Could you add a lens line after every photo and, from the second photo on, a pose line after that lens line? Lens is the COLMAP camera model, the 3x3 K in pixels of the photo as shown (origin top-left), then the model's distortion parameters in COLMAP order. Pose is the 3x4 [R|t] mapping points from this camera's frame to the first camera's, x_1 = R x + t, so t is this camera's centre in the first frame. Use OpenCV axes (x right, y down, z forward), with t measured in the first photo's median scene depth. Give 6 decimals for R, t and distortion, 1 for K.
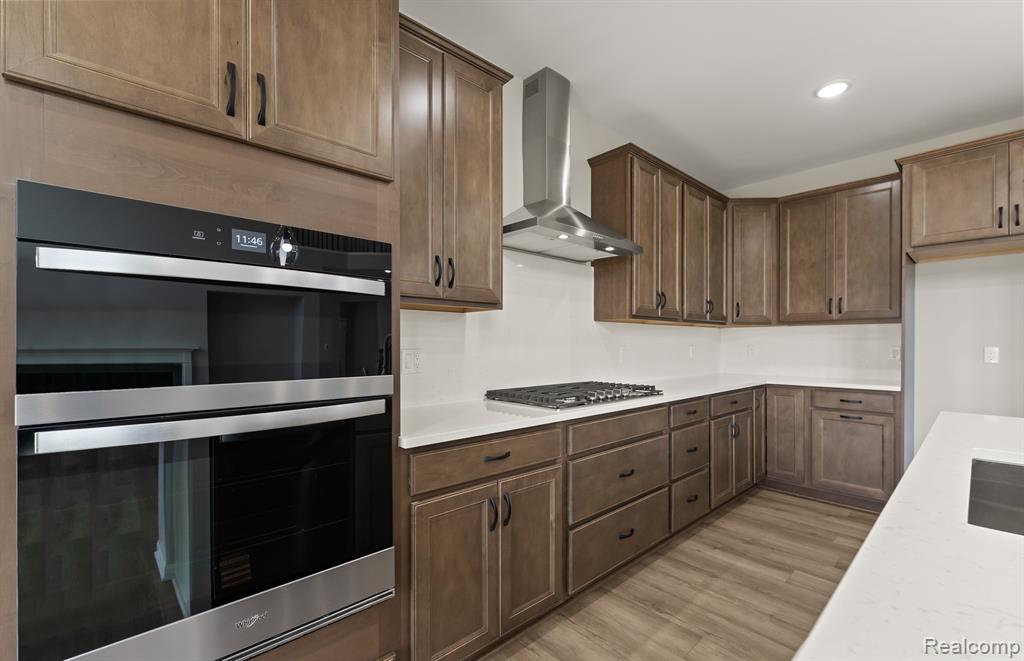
lens RADIAL K [[437.5, 0, 510.6], [0, 437.5, 344.2], [0, 0, 1]] dist [-0.002641, 0.000693]
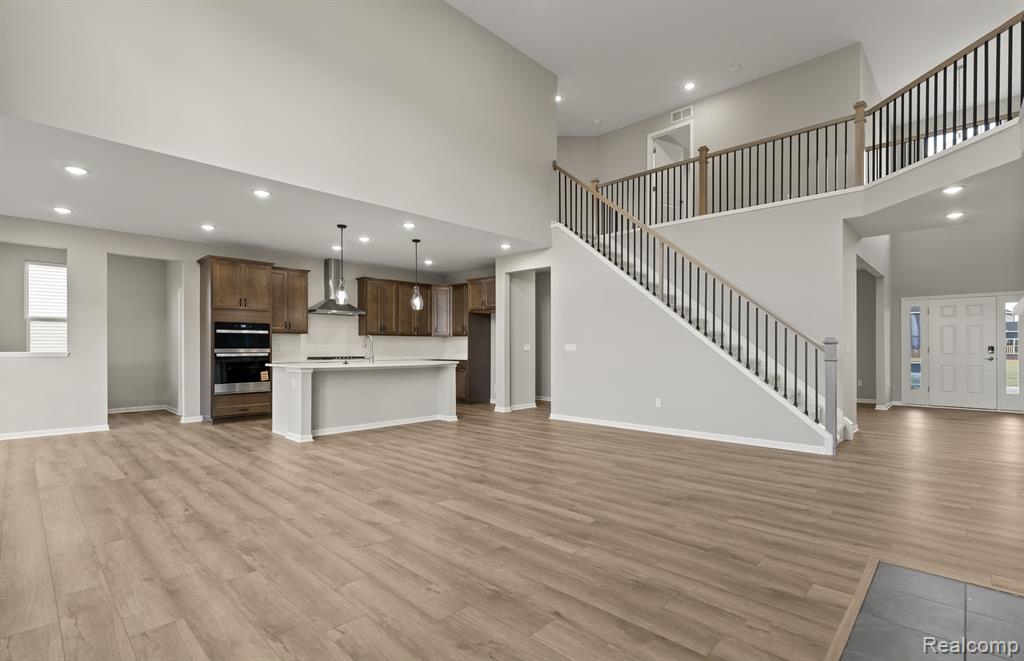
lens RADIAL K [[473.5, 0, 515.9], [0, 473.5, 348.9], [0, 0, 1]] dist [-0.000499, 0.000313]
pose [[0.996971, 0.000136, 0.077772, 1.374134], [-0.000272, 0.999998, 0.001746, 0.039256], [-0.077772, -0.001762, 0.996970, -3.015267]]
